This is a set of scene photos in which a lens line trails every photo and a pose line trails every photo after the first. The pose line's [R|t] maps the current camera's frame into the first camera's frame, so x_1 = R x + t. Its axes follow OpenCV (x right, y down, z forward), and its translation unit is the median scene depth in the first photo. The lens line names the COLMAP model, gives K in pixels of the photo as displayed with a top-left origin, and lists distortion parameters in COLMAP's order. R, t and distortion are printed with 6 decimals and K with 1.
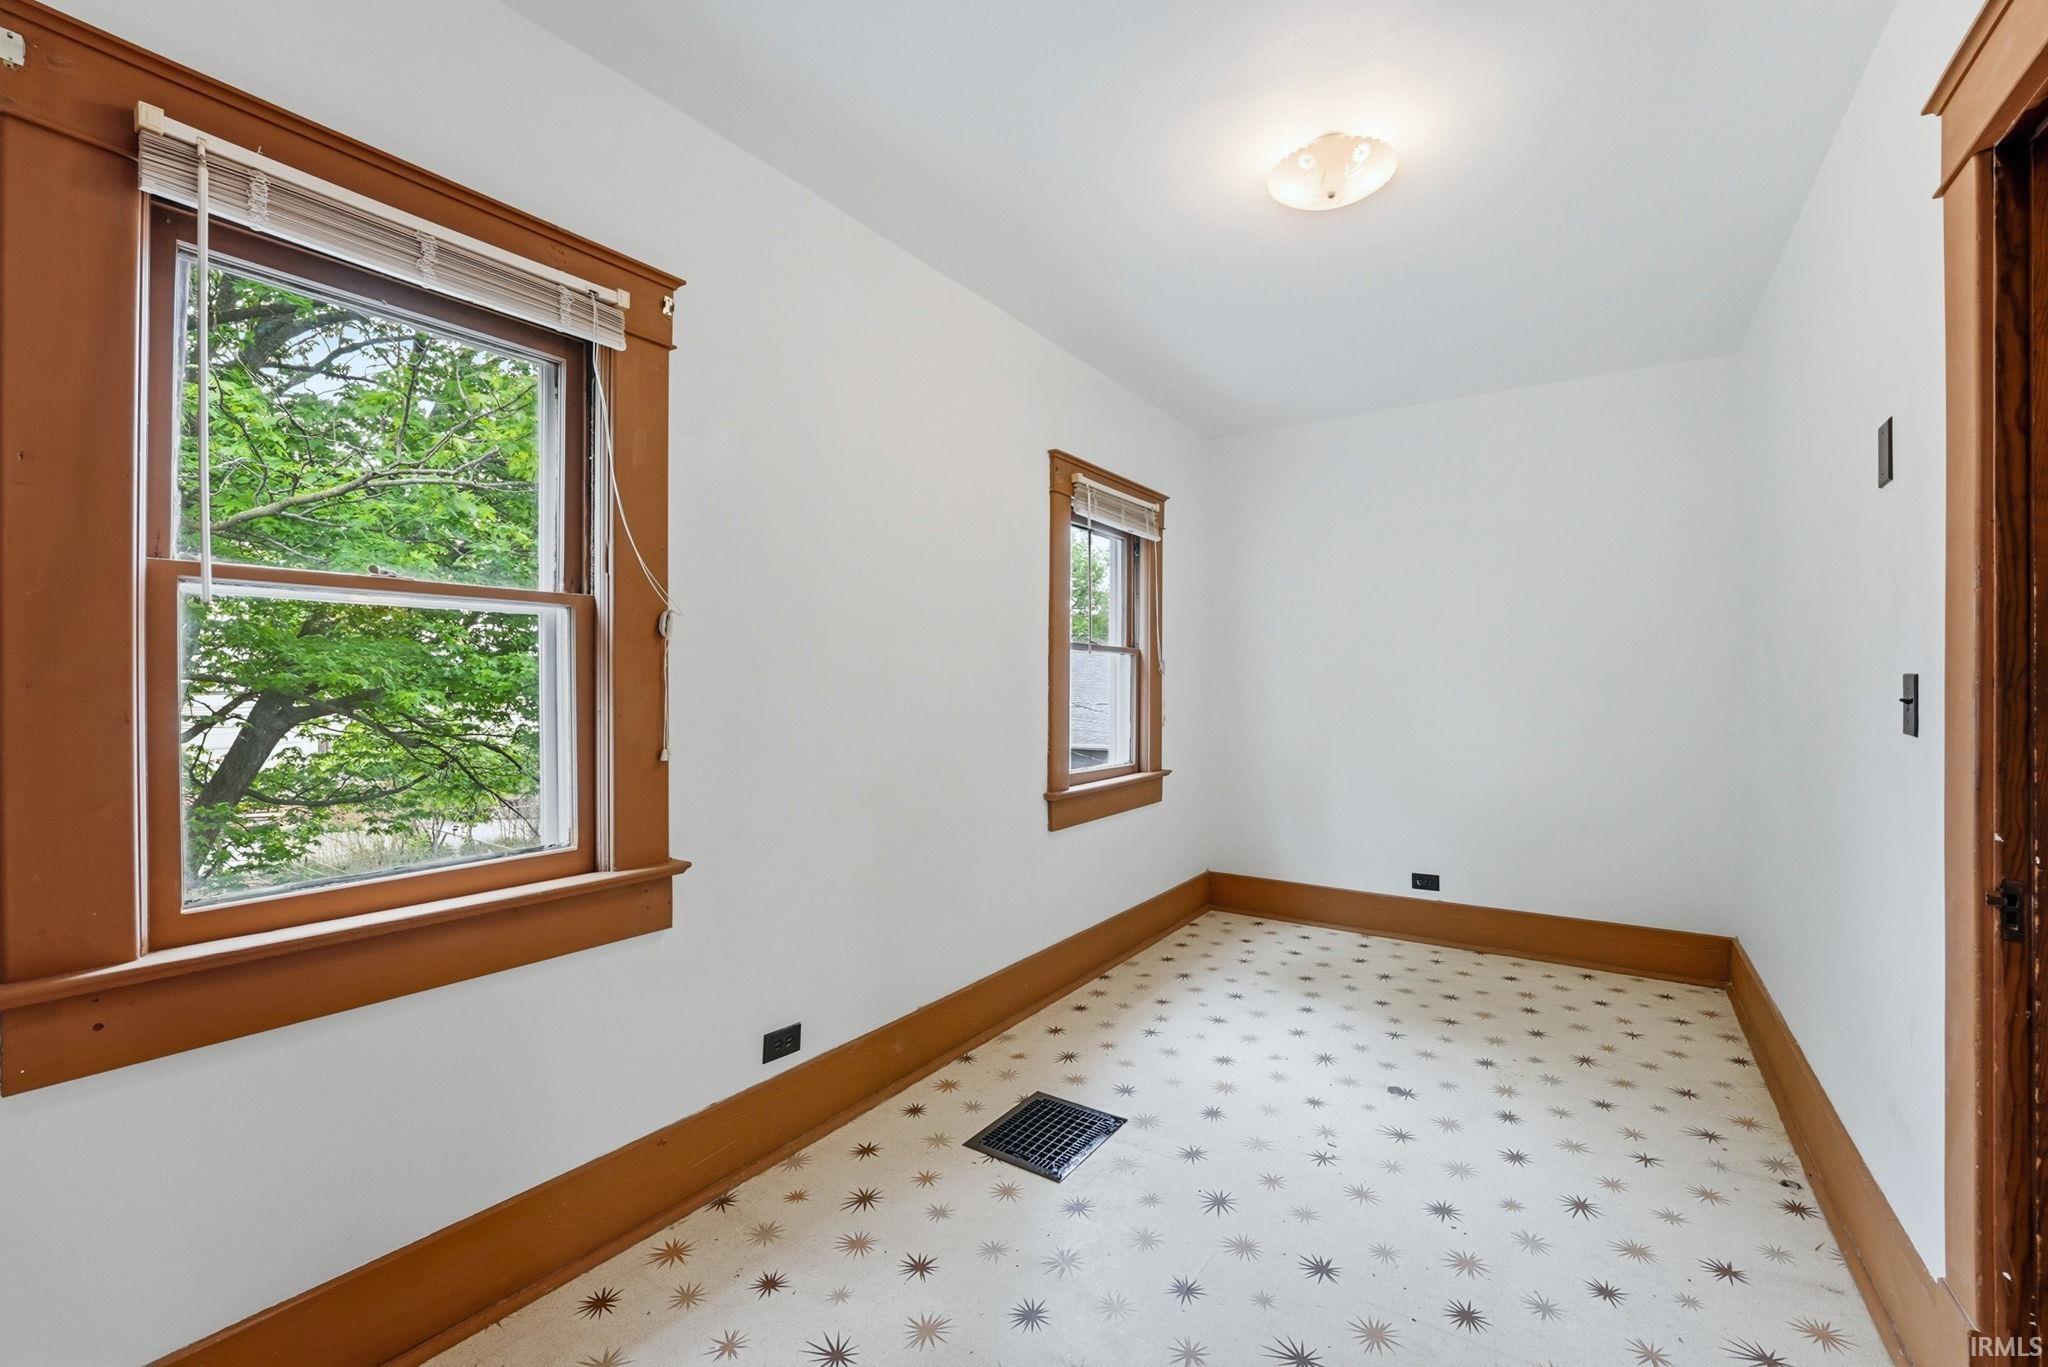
lens RADIAL K [[859.6, 0, 1027.7], [0, 859.6, 681.6], [0, 0, 1]] dist [-0.017955, 0.000566]
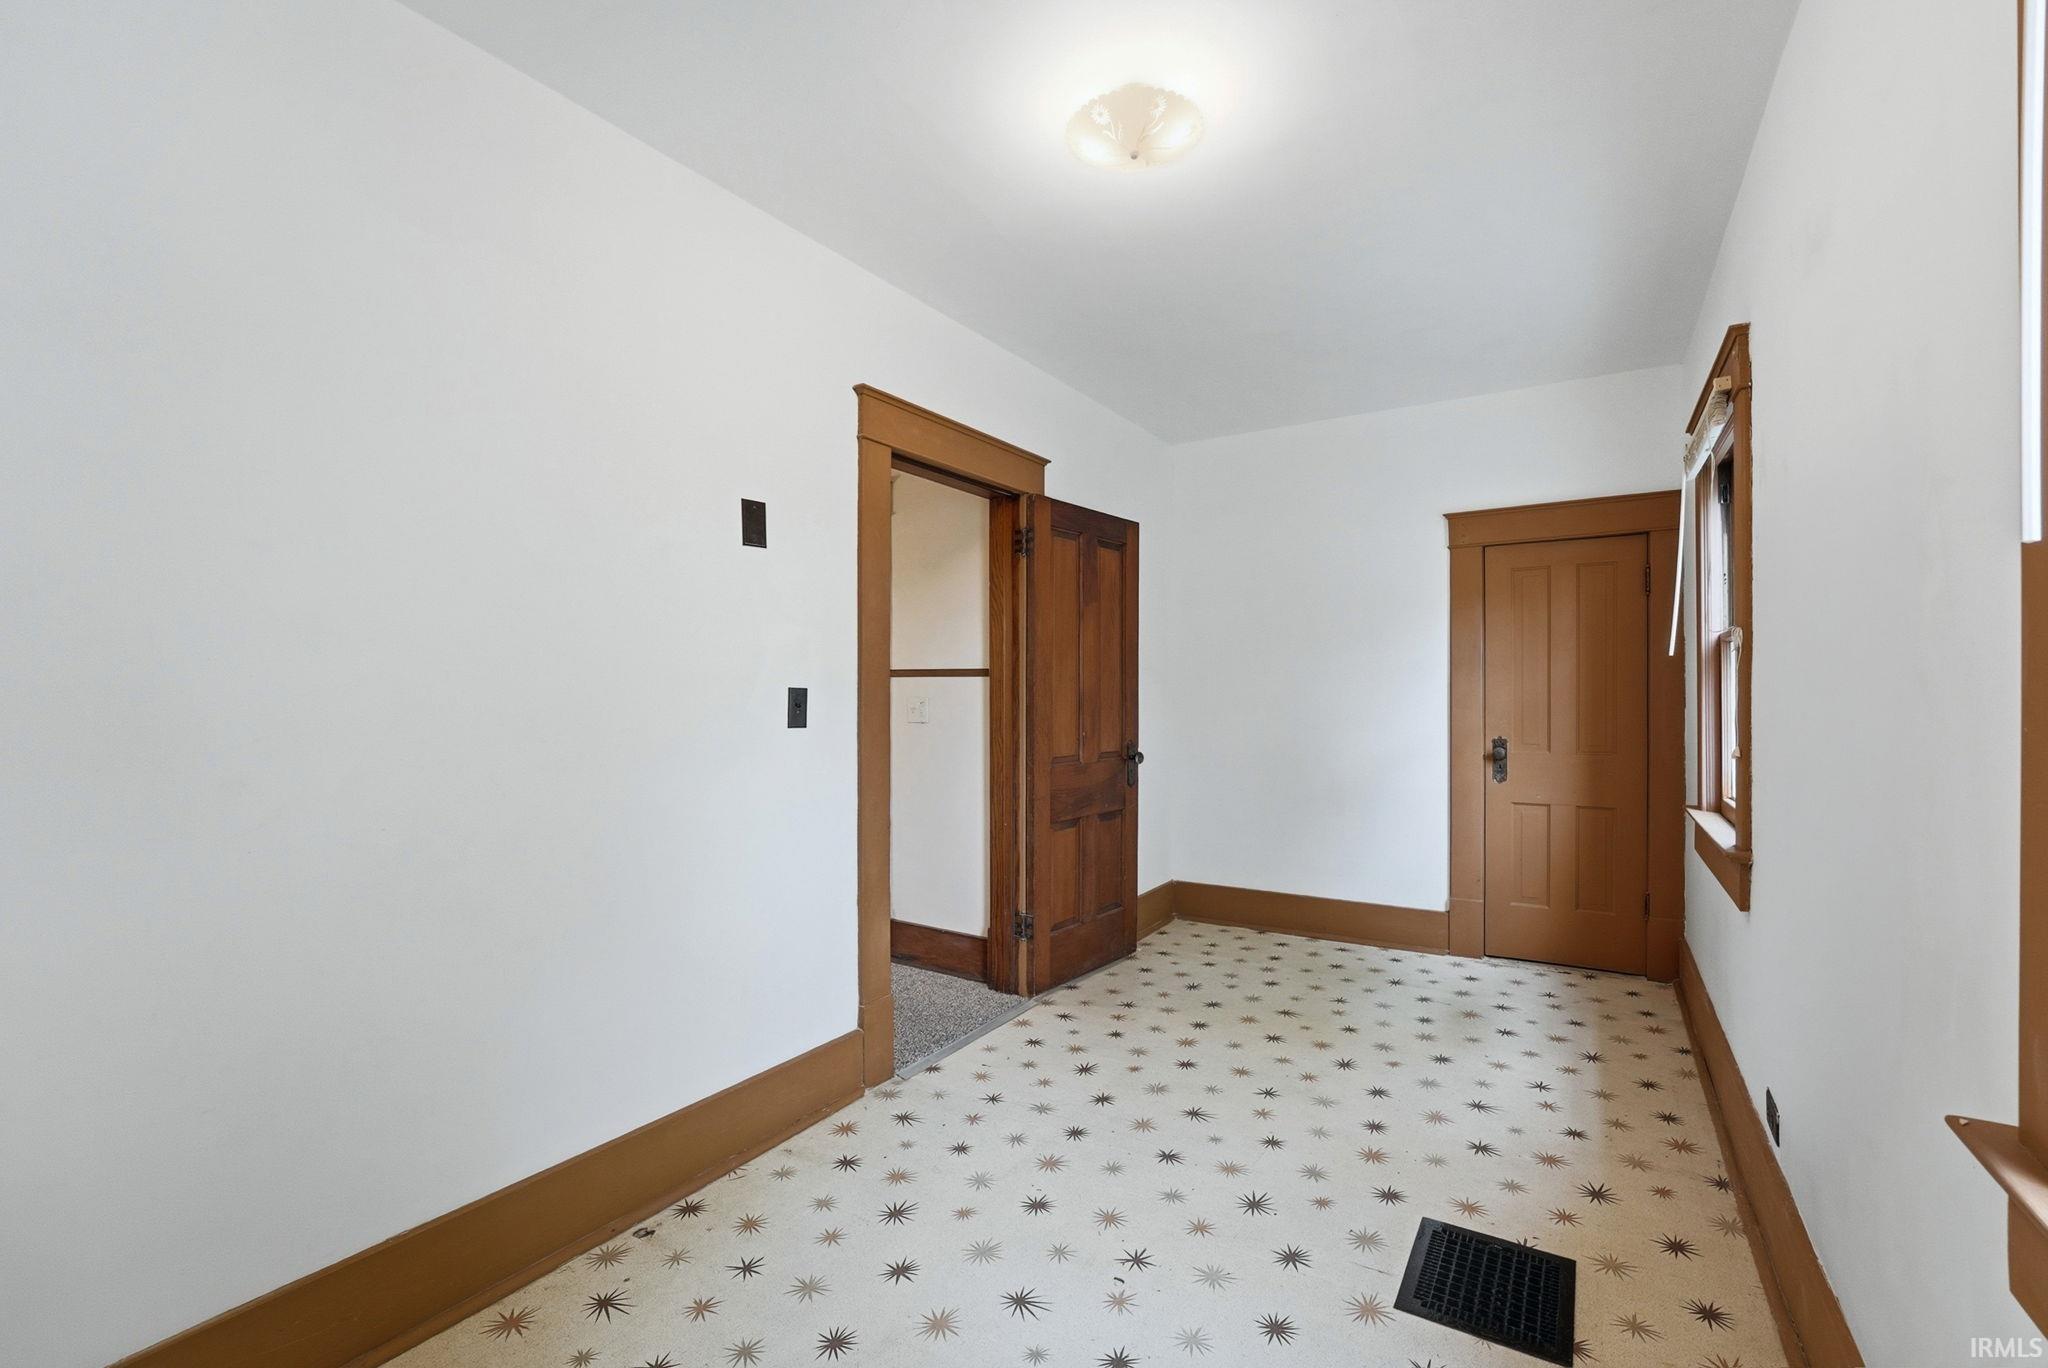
lens RADIAL K [[859.6, 0, 1027.7], [0, 859.6, 682.1], [0, 0, 1]] dist [-0.017955, 0.000566]
pose [[-0.999773, 0.004934, -0.020715, 0.513825], [0.005421, 0.999709, -0.023502, 0.011991], [0.020593, -0.023609, -0.999509, 2.030313]]
